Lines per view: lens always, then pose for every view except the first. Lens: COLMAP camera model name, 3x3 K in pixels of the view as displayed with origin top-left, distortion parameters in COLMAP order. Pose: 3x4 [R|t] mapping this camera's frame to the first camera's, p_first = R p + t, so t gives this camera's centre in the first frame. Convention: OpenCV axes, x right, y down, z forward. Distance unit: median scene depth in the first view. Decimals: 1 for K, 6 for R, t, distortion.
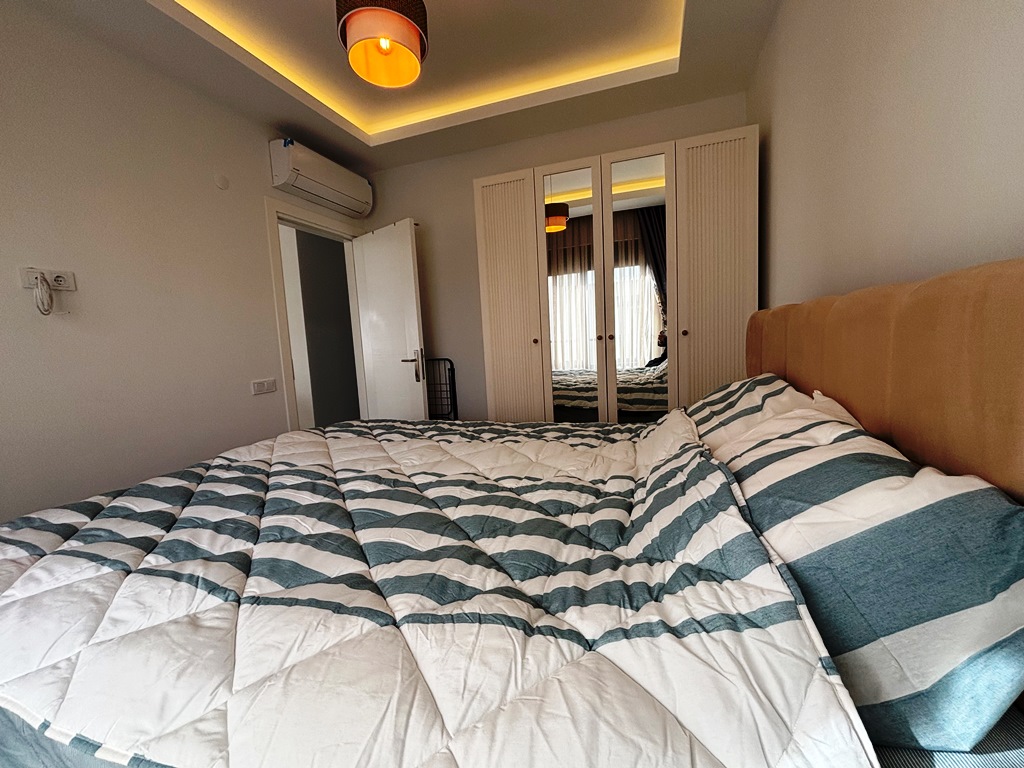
lens RADIAL K [[409.5, 0, 512.0], [0, 409.5, 384.0], [0, 0, 1]] dist [0.017836, -0.000038]
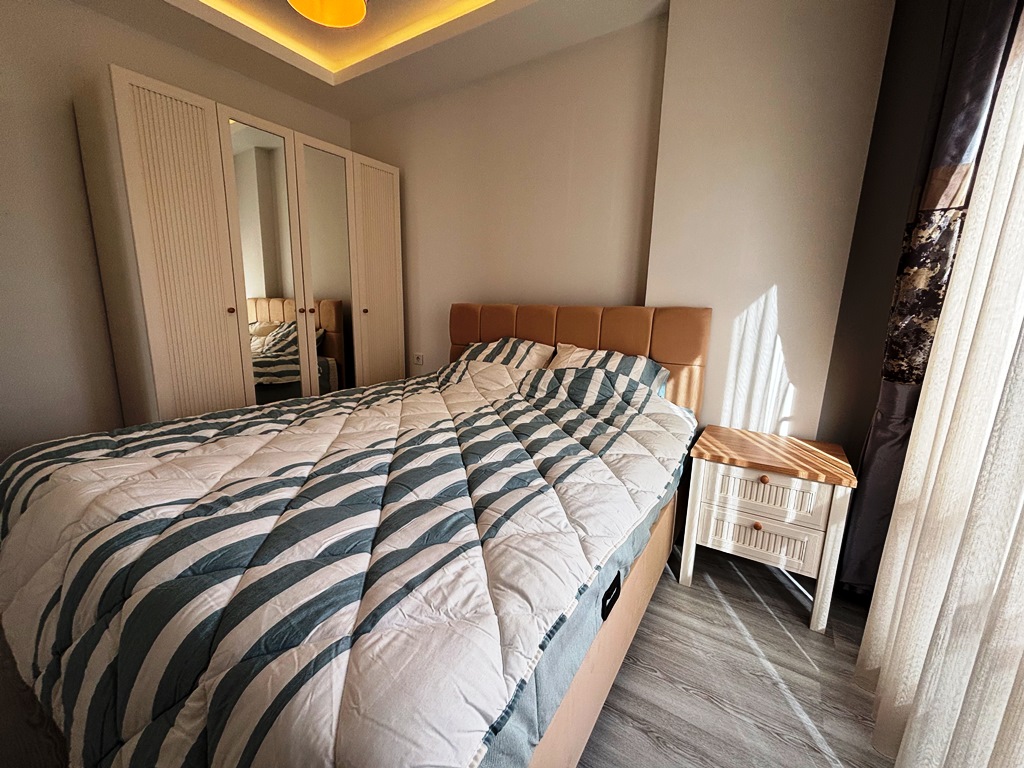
lens RADIAL K [[414.7, 0, 511.5], [0, 414.7, 385.3], [0, 0, 1]] dist [-0.002446, -0.000510]
pose [[0.247111, -0.123480, 0.961087, -0.881988], [0.075818, 0.991270, 0.107864, -0.003083], [-0.966017, 0.046213, 0.254316, 0.322429]]
